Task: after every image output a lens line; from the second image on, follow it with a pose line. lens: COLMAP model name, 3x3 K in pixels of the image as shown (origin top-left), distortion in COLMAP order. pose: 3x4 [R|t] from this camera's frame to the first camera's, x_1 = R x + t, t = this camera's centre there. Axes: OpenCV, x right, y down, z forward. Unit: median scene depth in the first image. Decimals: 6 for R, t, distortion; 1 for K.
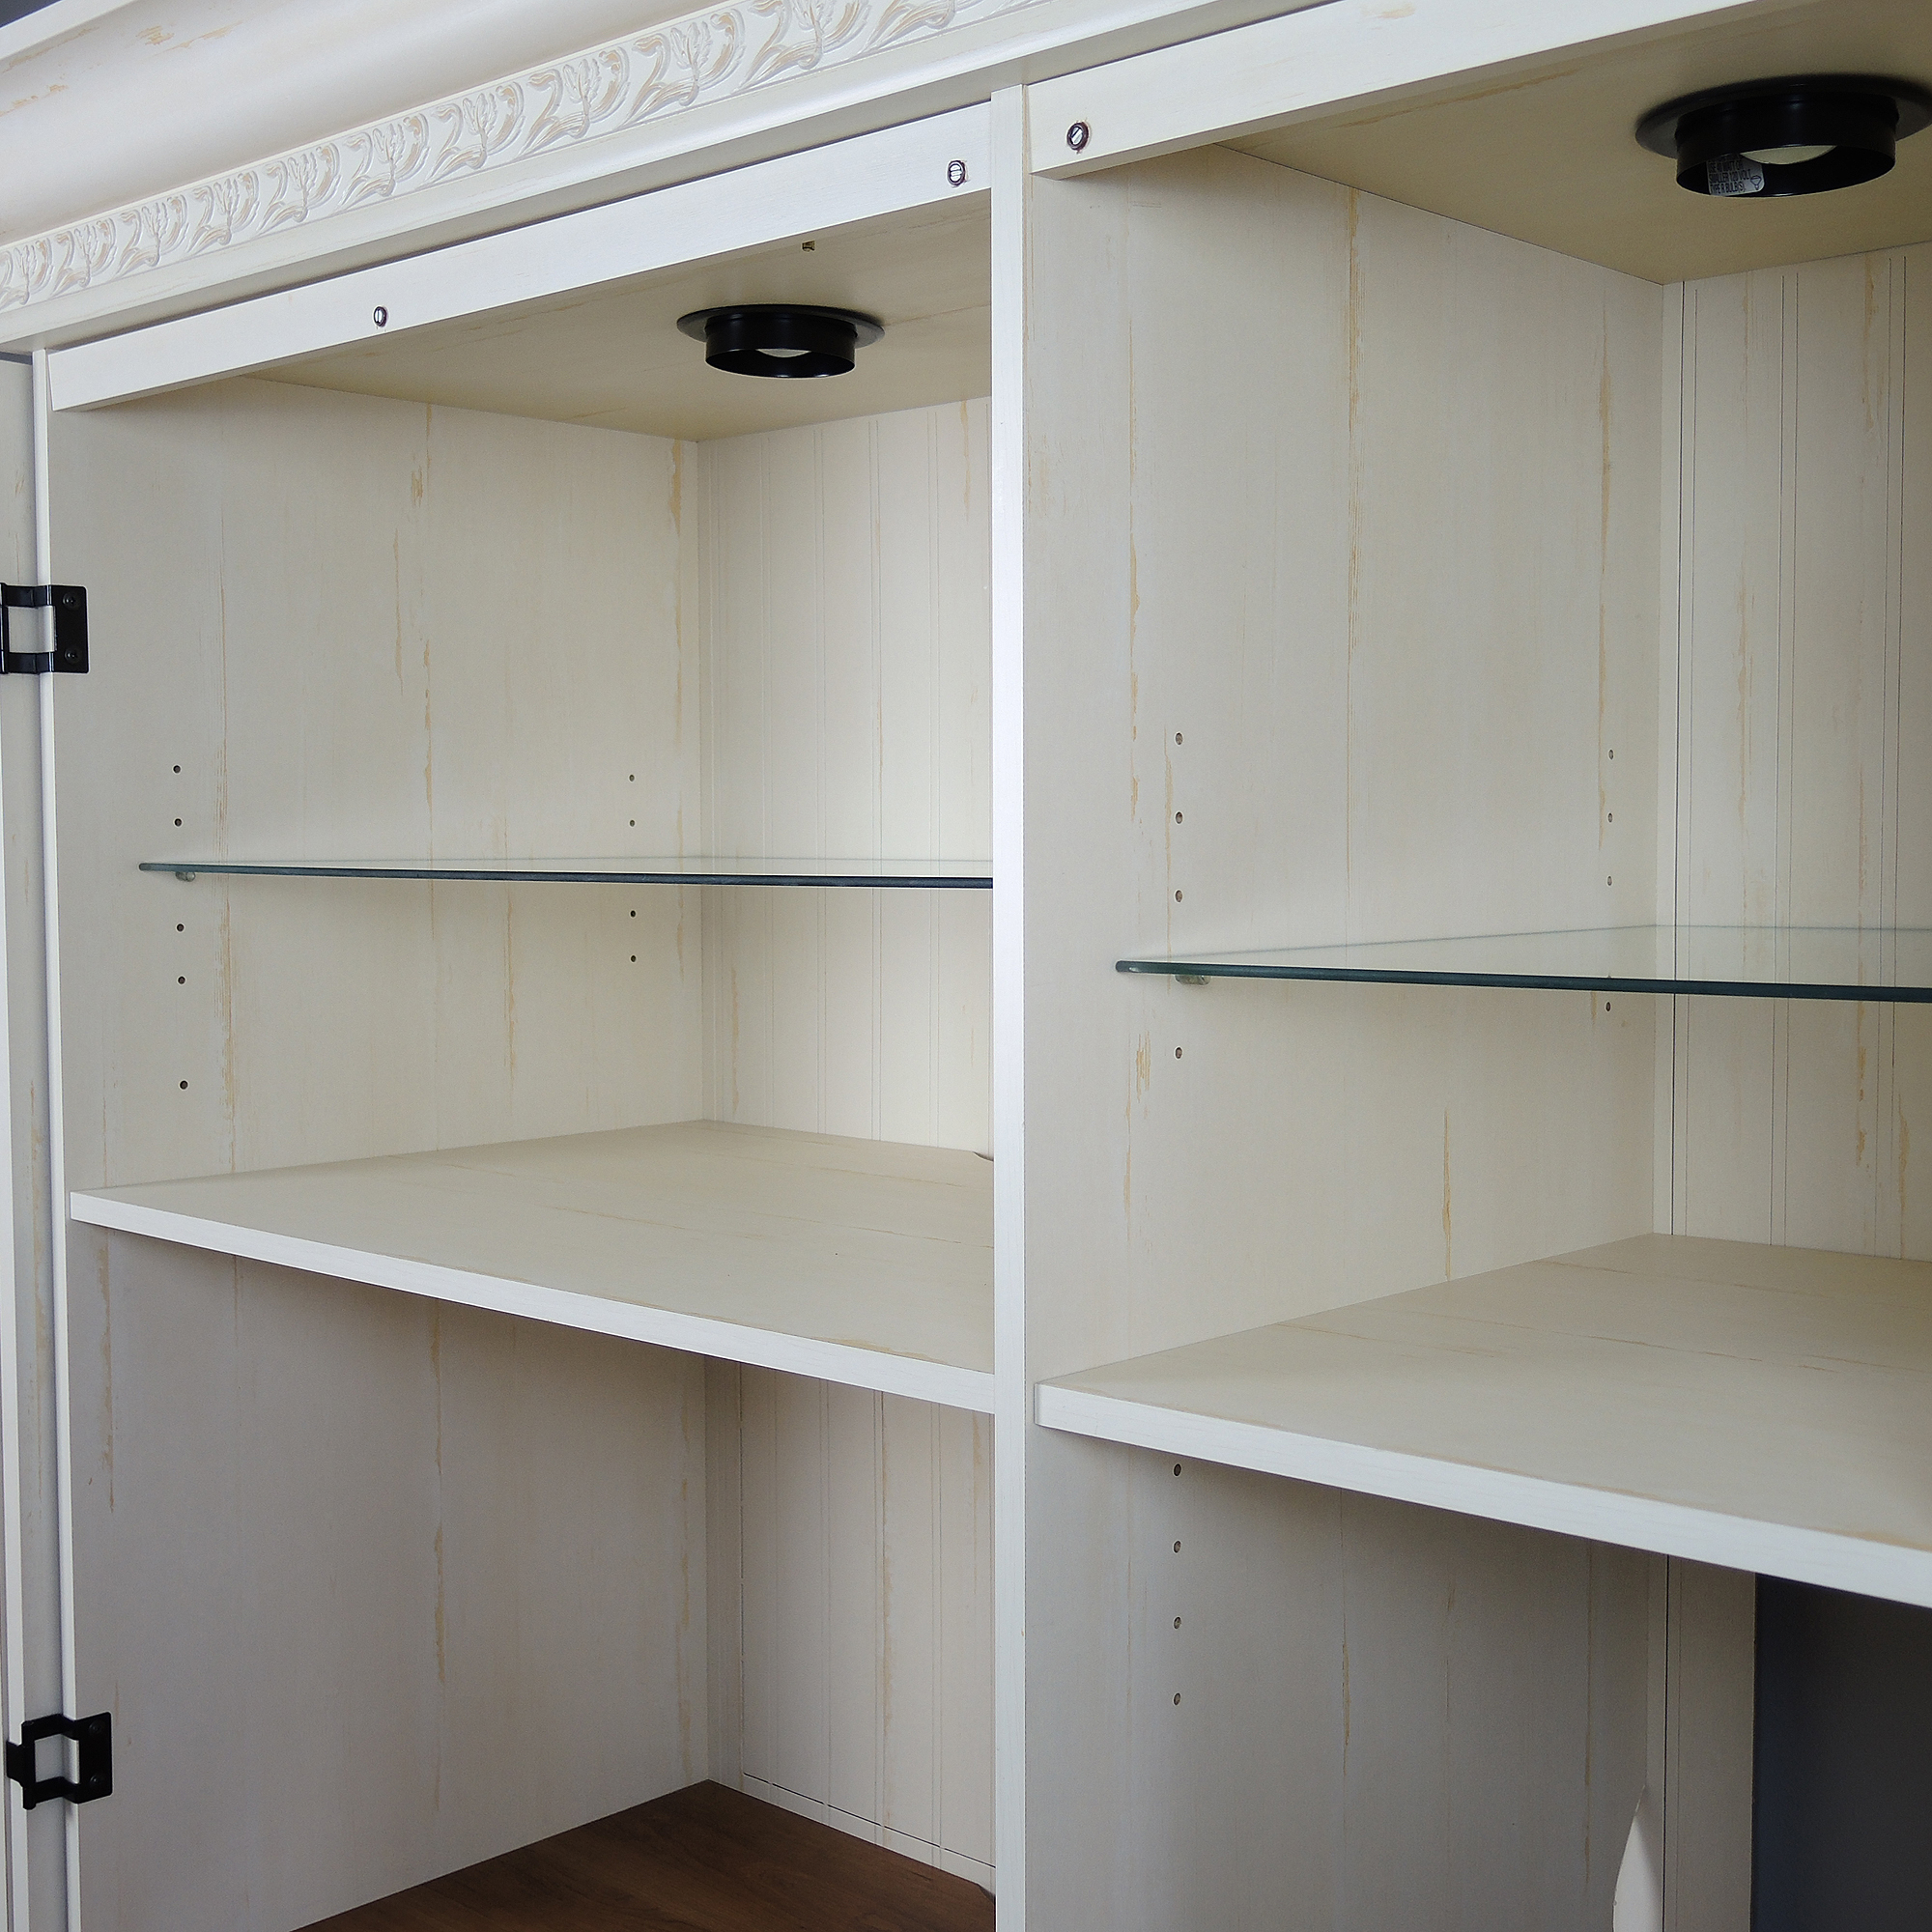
lens RADIAL K [[2554.4, 0, 962.9], [0, 2554.4, 957.3], [0, 0, 1]] dist [0.009283, 0.000000]
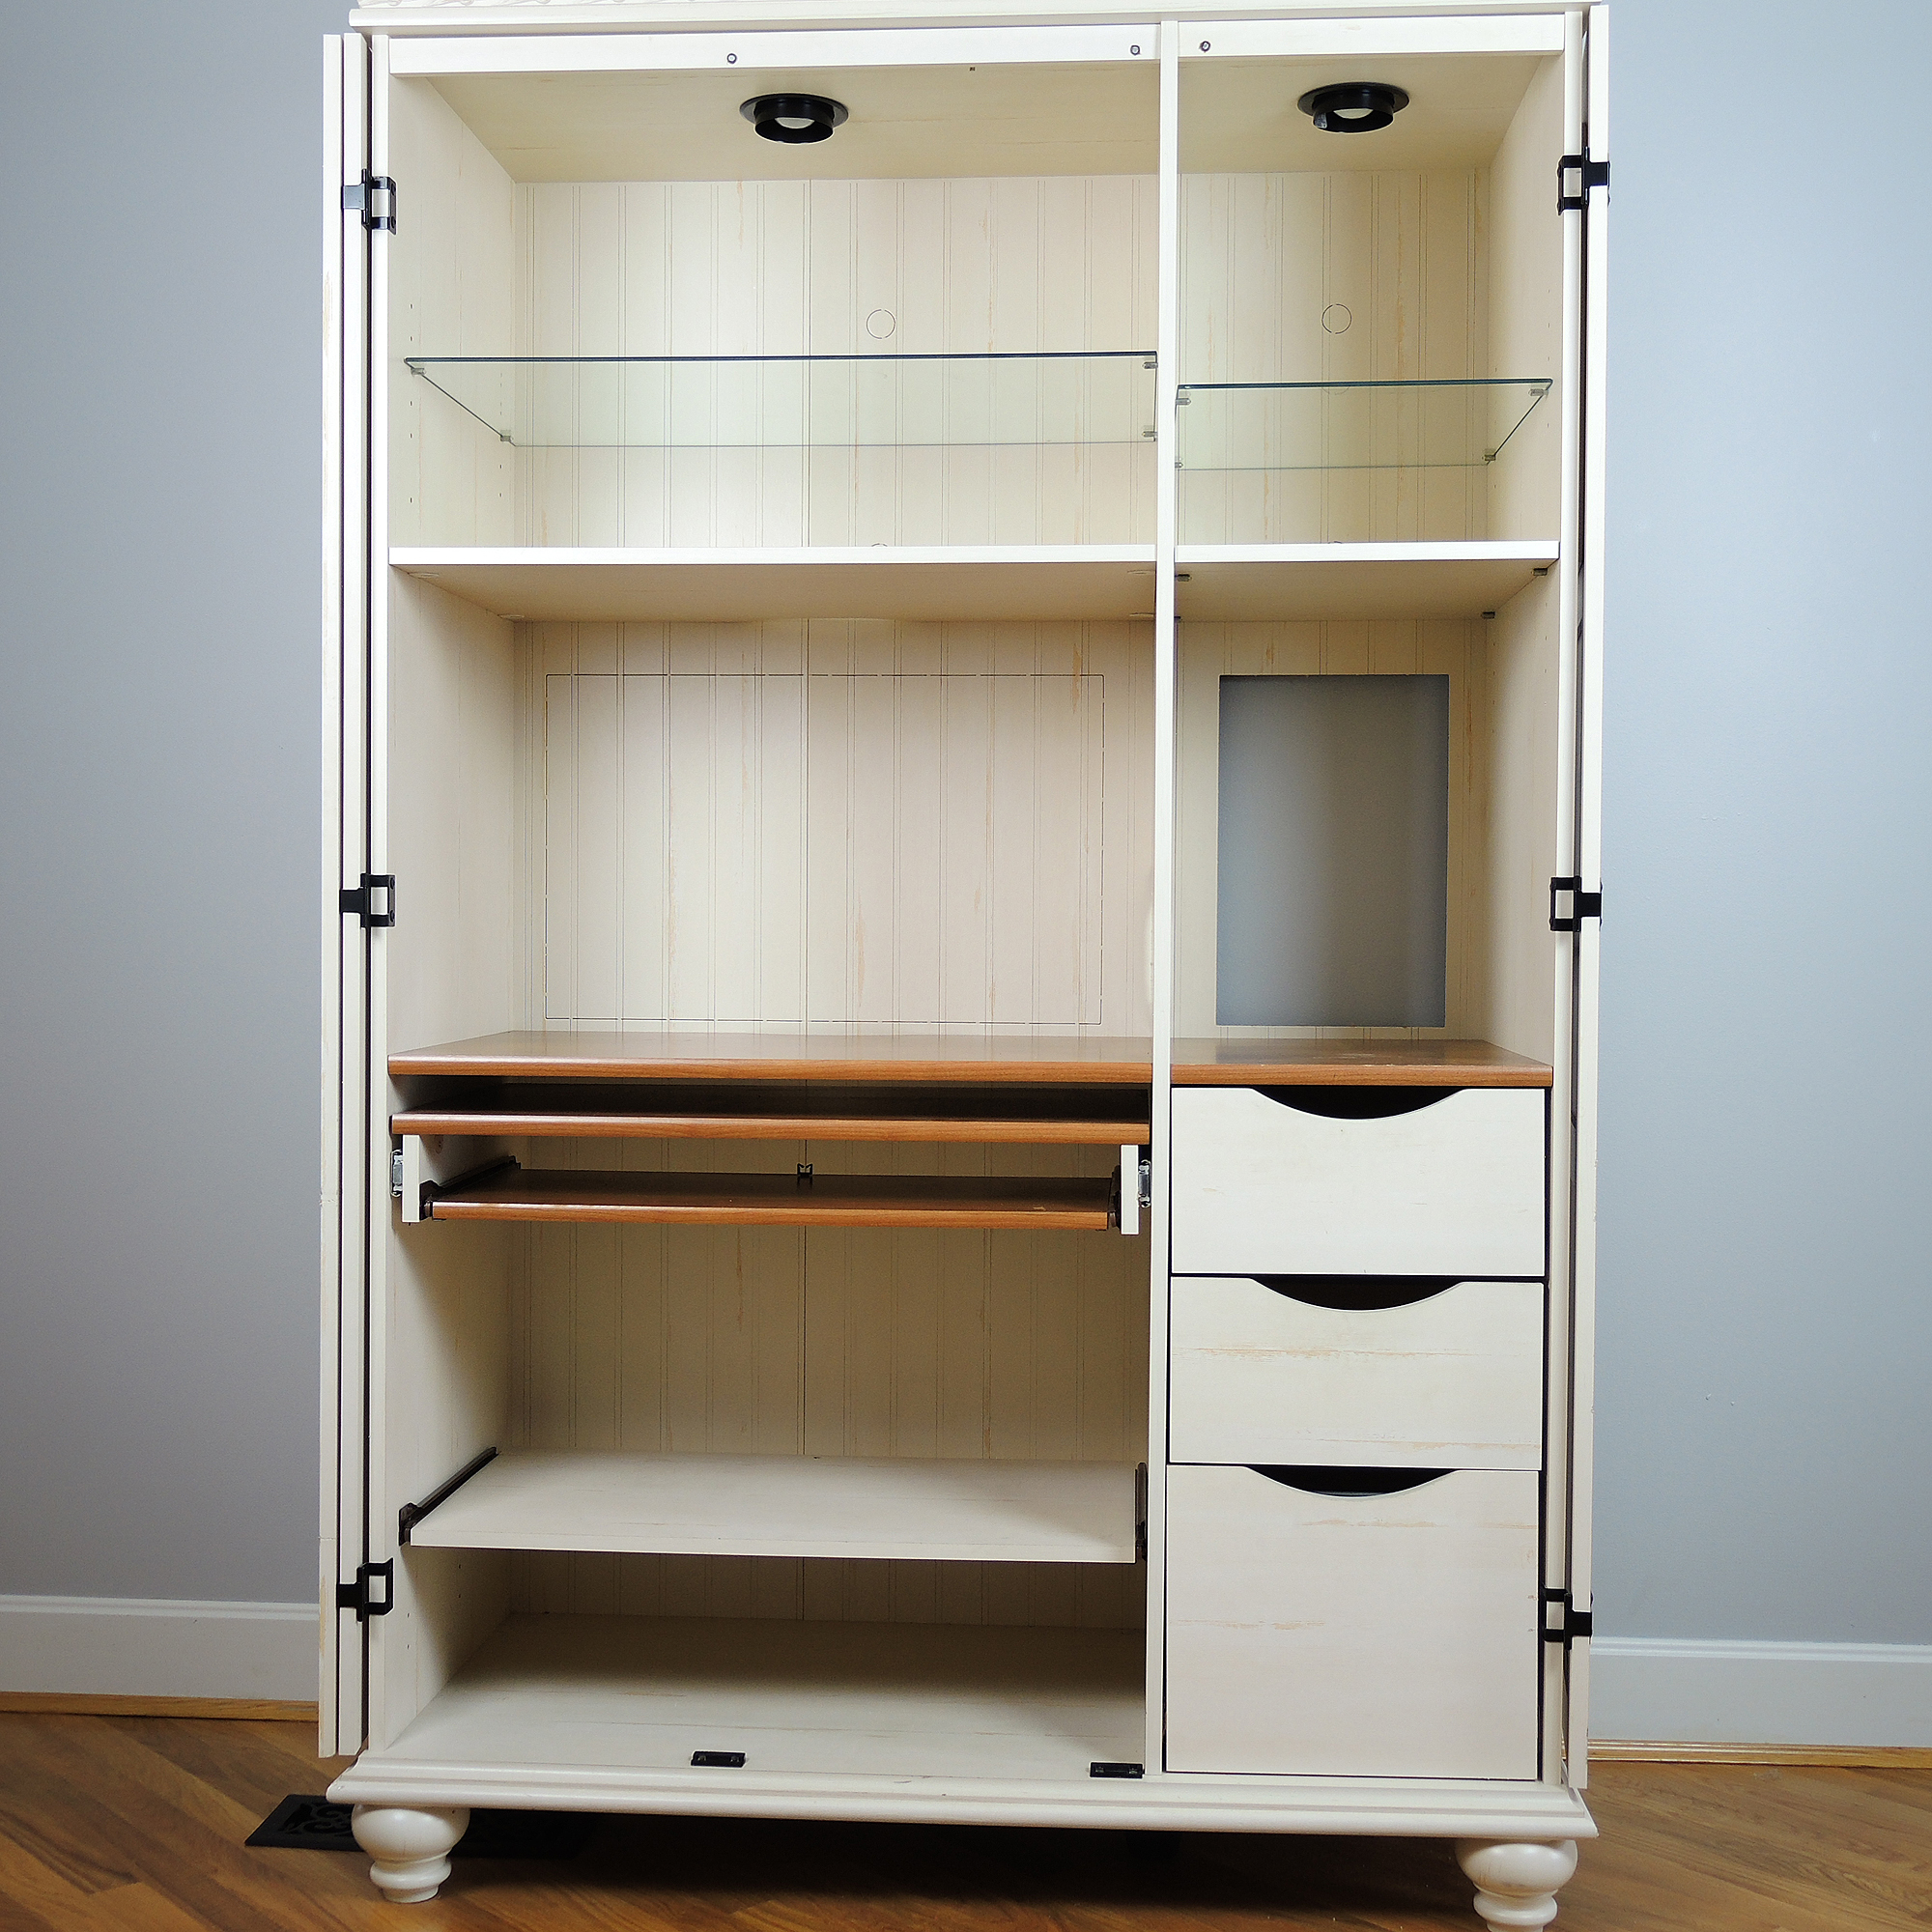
lens RADIAL K [[2554.4, 0, 964.8], [0, 2554.4, 963.8], [0, 0, 1]] dist [0.009283, 0.000000]
pose [[0.766702, -0.003685, 0.641992, -1.221757], [0.027406, 0.999260, -0.026995, 0.450501], [-0.641418, 0.038292, 0.766236, -0.526922]]
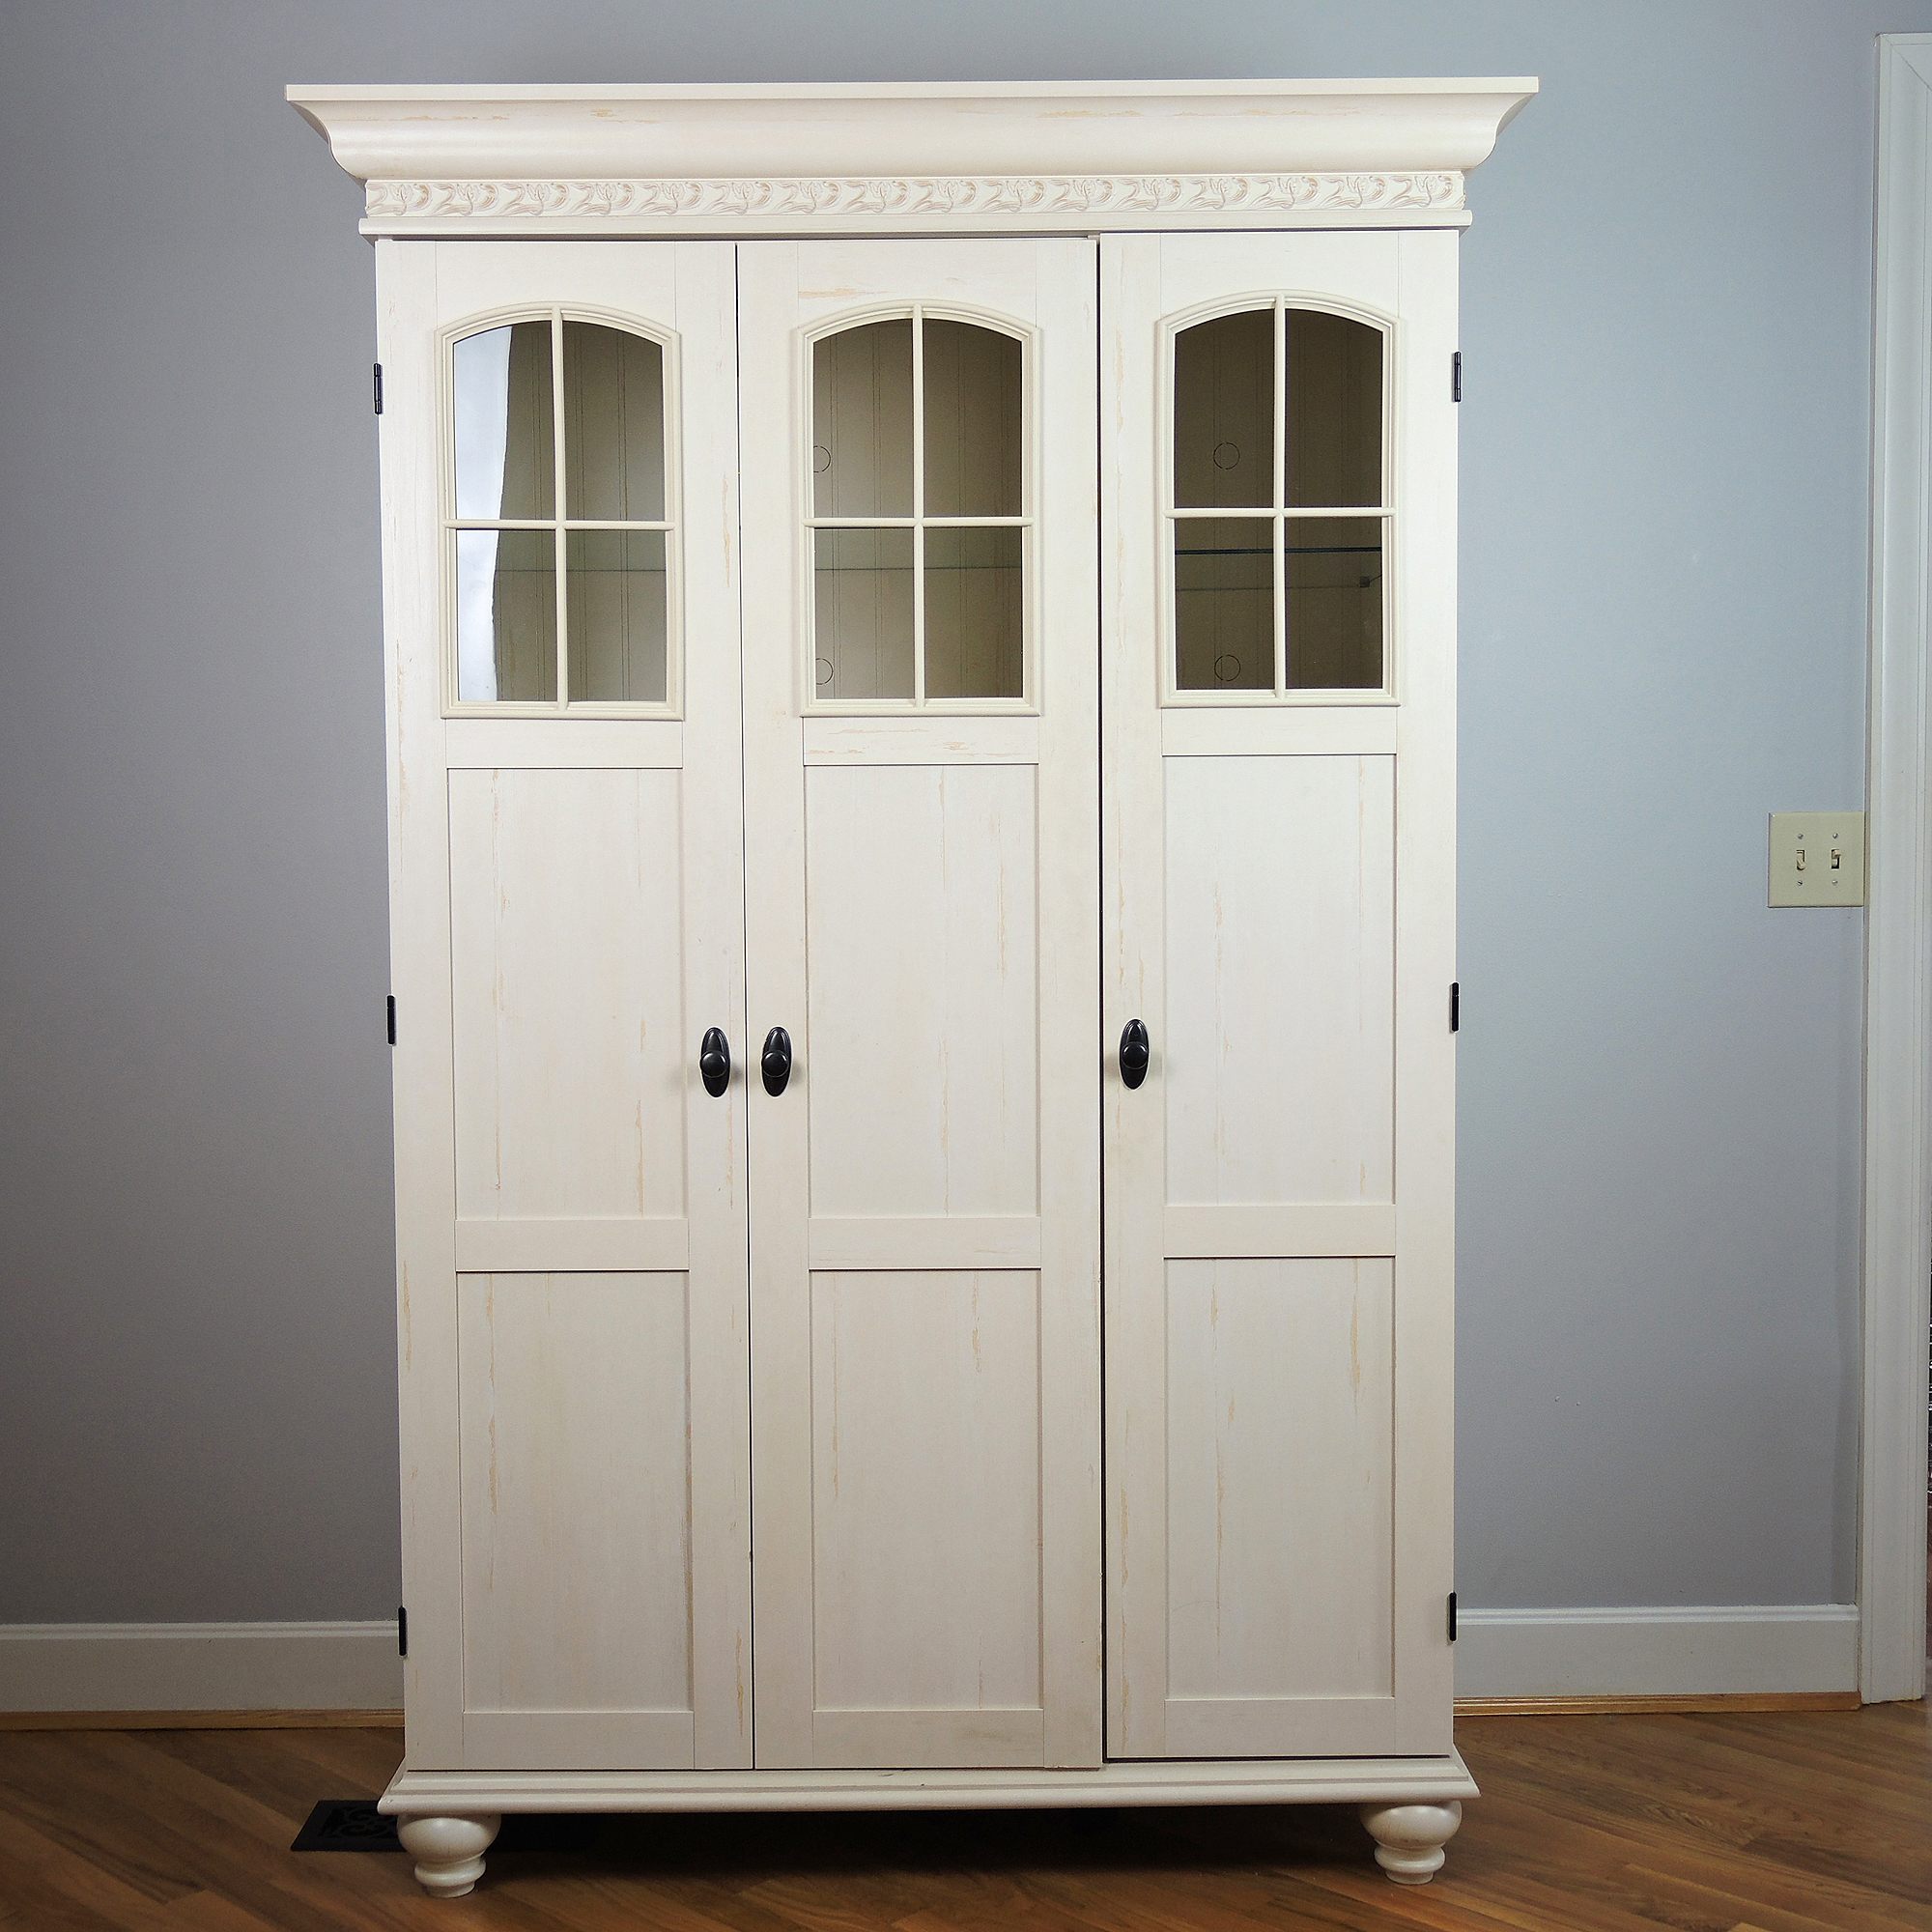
lens RADIAL K [[2554.4, 0, 966.3], [0, 2554.4, 963.6], [0, 0, 1]] dist [0.009283, 0.000000]
pose [[0.713562, -0.042725, 0.699288, -1.472780], [0.045628, 0.998854, 0.014468, 0.294739], [-0.699105, 0.021583, 0.714694, -0.637571]]
